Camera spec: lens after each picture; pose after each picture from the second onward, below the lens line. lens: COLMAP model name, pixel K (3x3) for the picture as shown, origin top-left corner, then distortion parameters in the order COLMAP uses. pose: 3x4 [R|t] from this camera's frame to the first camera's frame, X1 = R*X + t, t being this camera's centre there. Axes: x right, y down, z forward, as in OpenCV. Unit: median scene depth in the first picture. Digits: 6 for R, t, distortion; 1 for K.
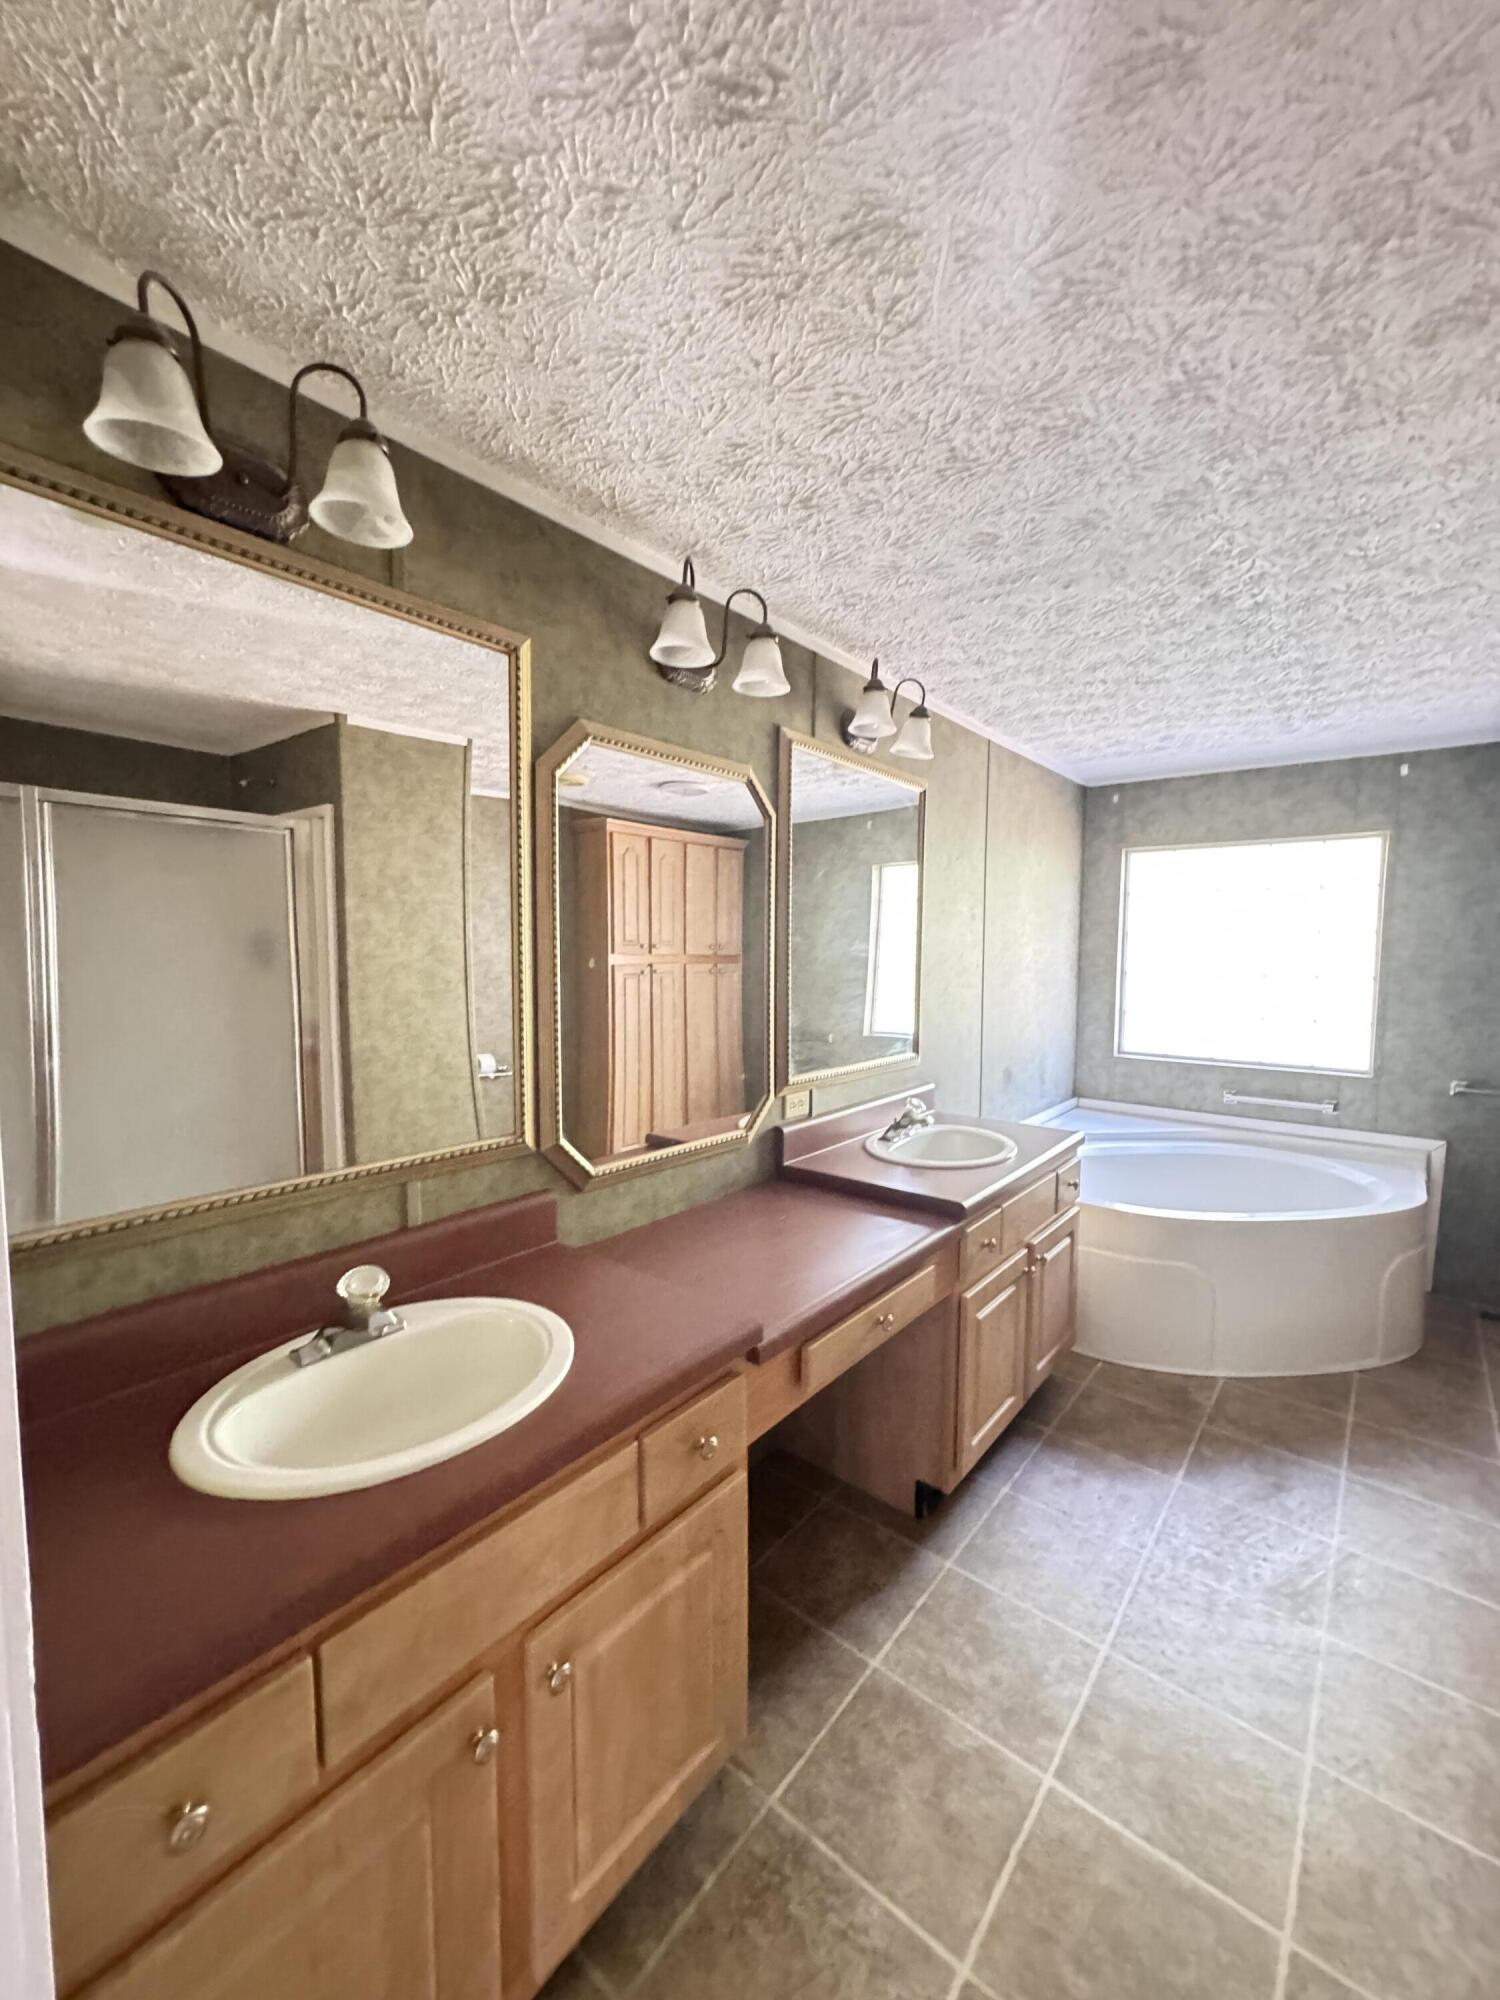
lens RADIAL K [[796.0, 0, 753.0], [0, 796.0, 998.4], [0, 0, 1]] dist [-0.001768, 0.000095]
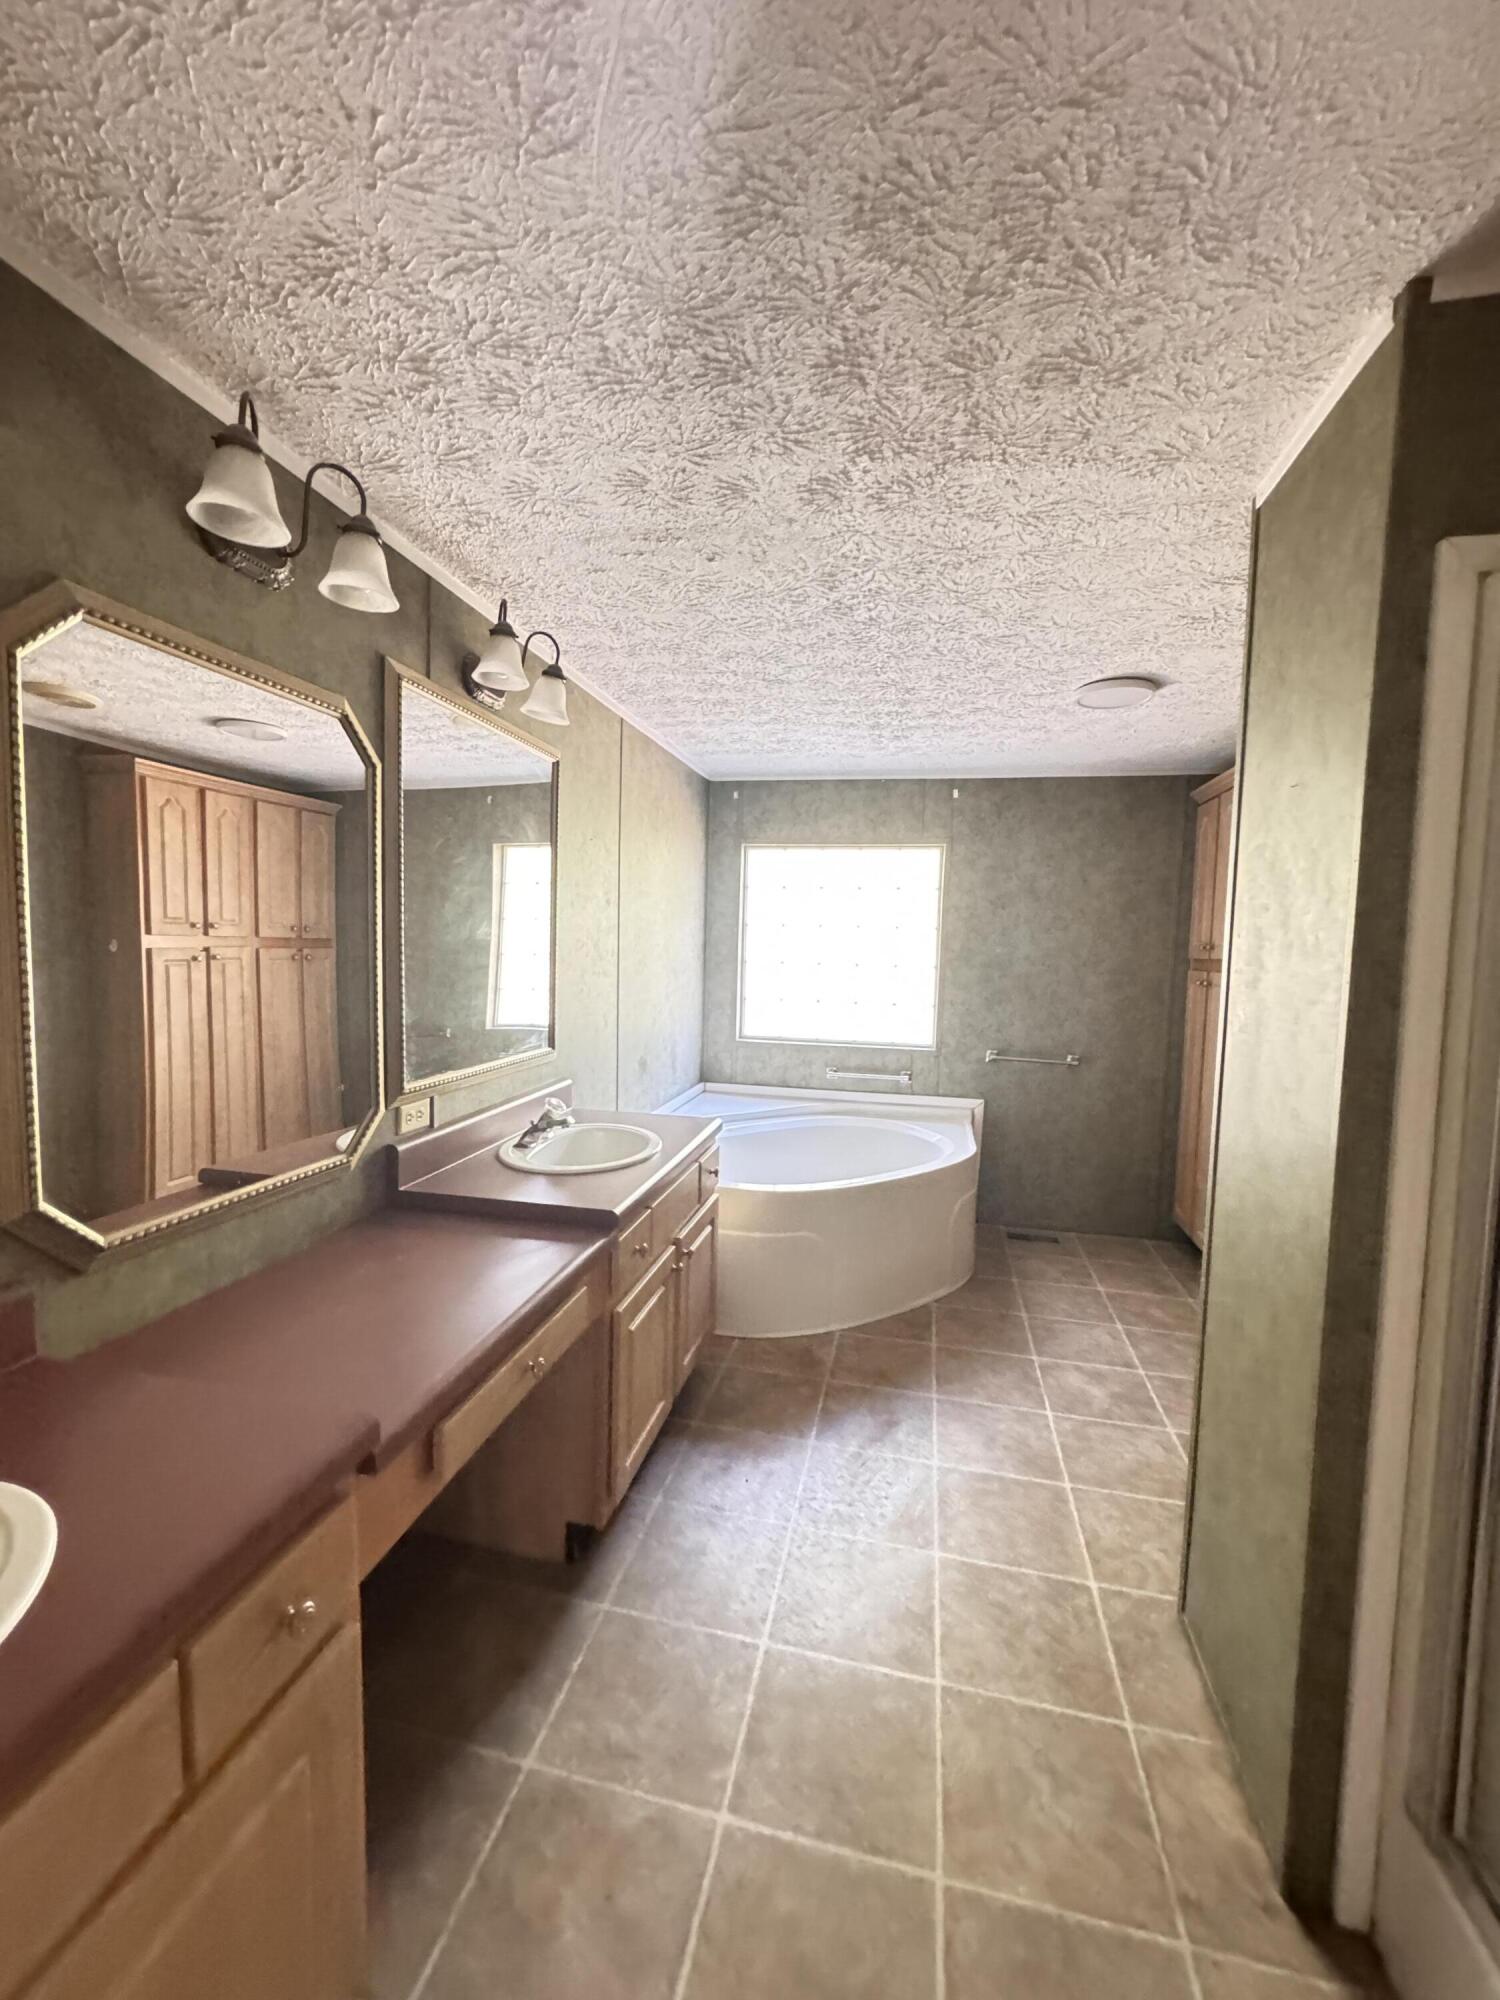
lens RADIAL K [[796.0, 0, 753.0], [0, 796.0, 998.4], [0, 0, 1]] dist [-0.001768, 0.000095]
pose [[0.891640, -0.015984, 0.452464, -0.004301], [0.009606, 0.999820, 0.016391, -0.000821], [-0.452644, -0.010269, 0.891632, 0.103839]]
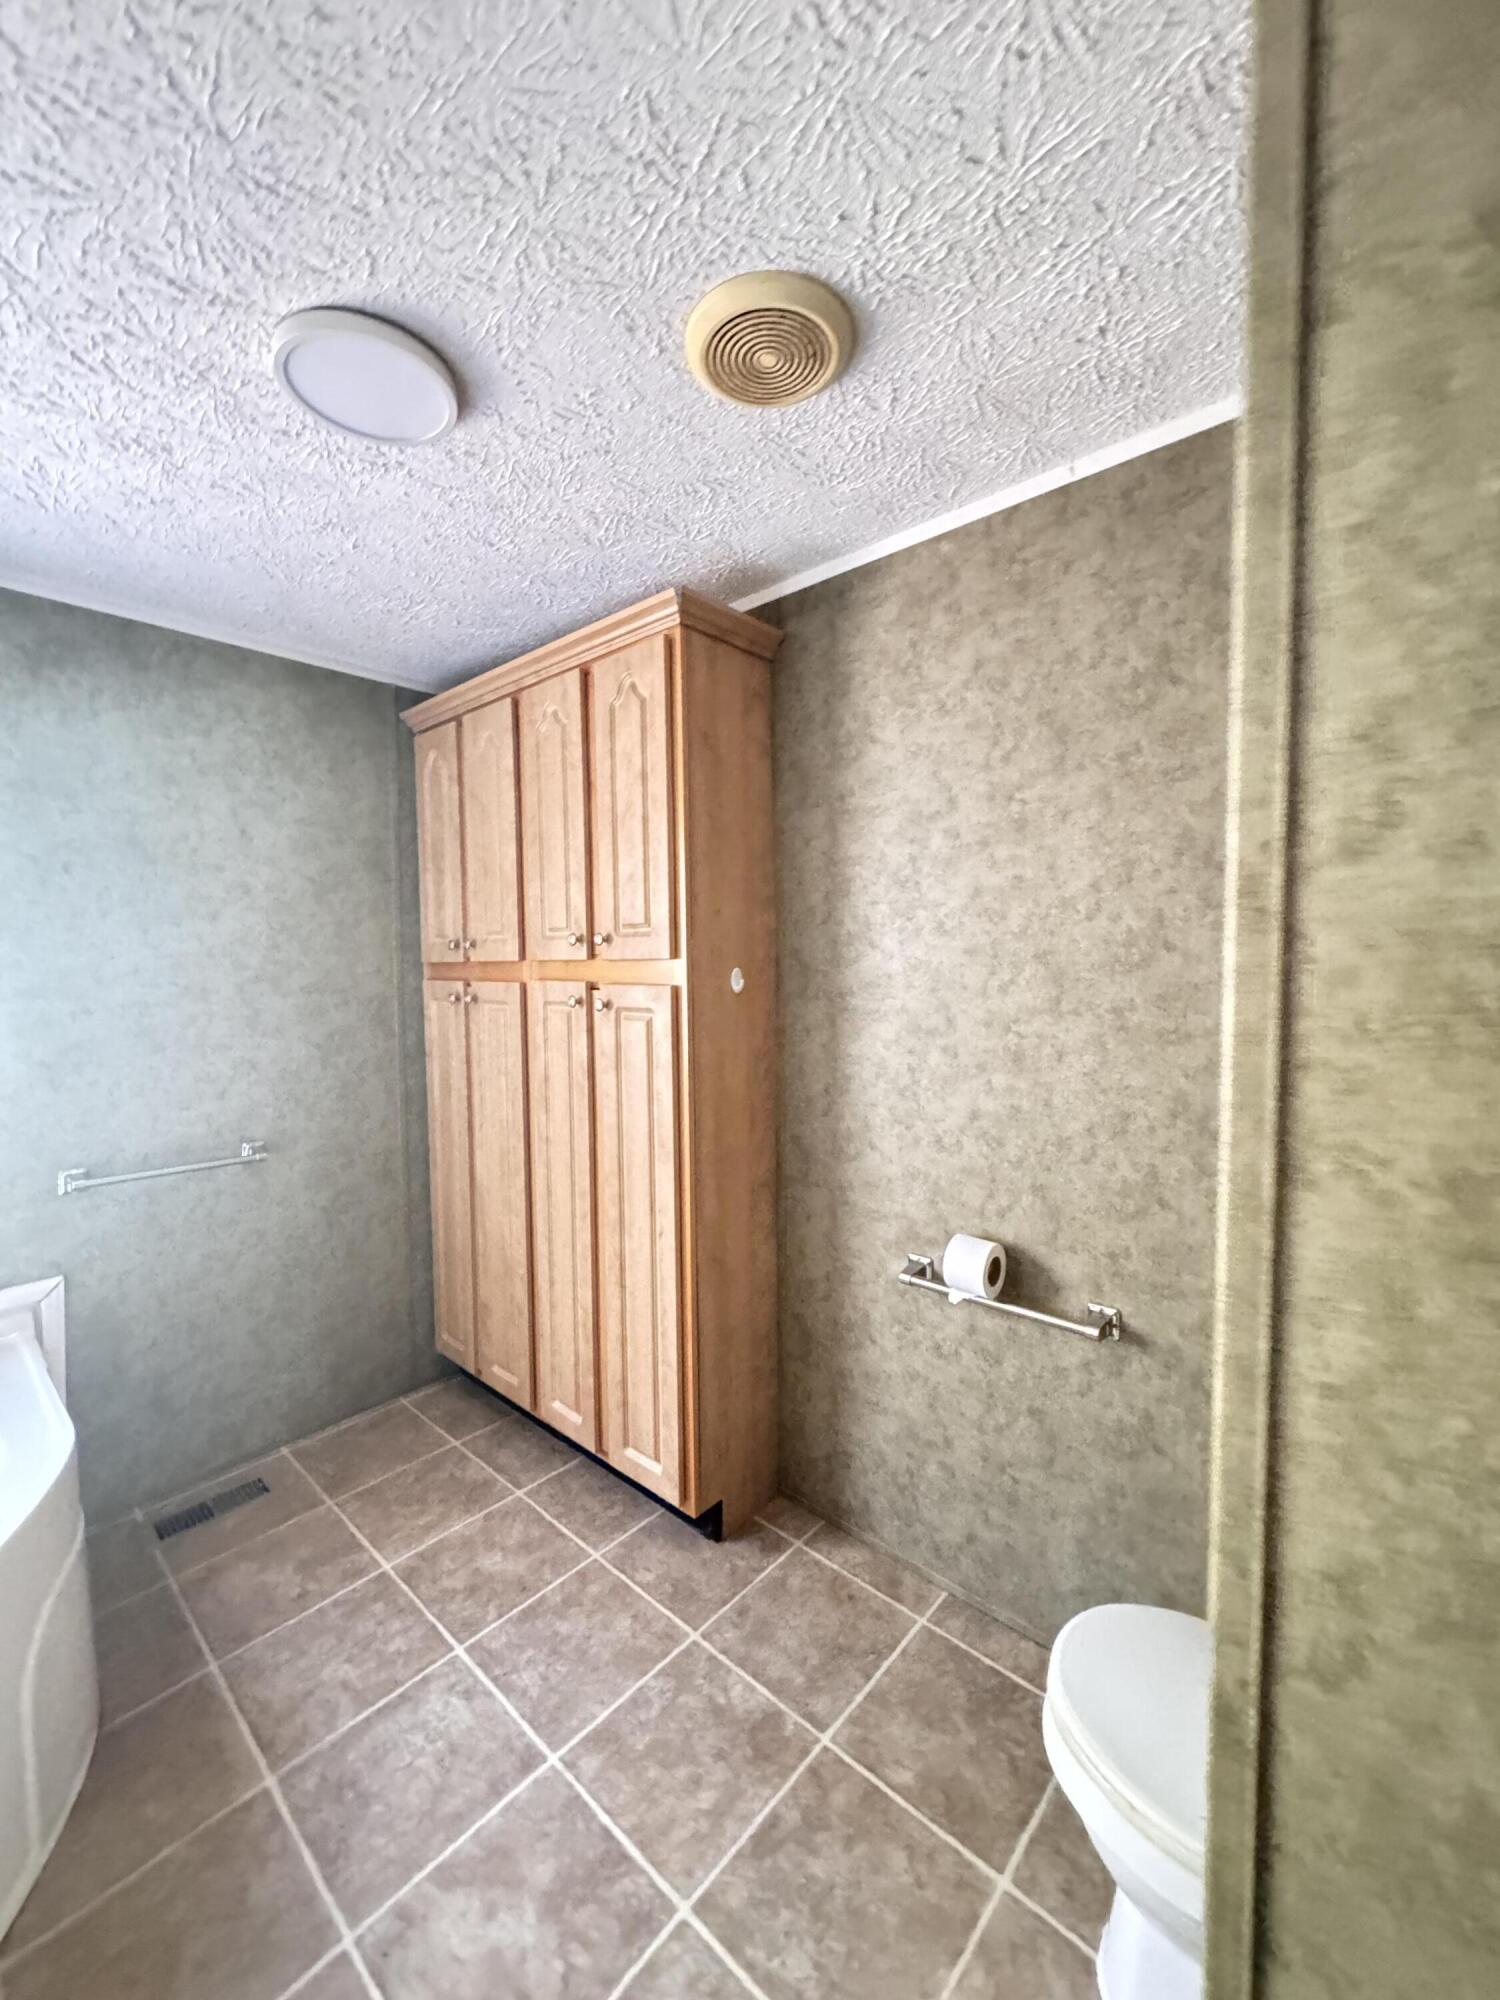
lens RADIAL K [[795.4, 0, 752.0], [0, 795.4, 999.2], [0, 0, 1]] dist [-0.001561, 0.000436]
pose [[0.042933, -0.059047, 0.997332, 0.523483], [0.074002, 0.995698, 0.055764, -0.028152], [-0.996334, 0.071410, 0.047118, 0.732968]]
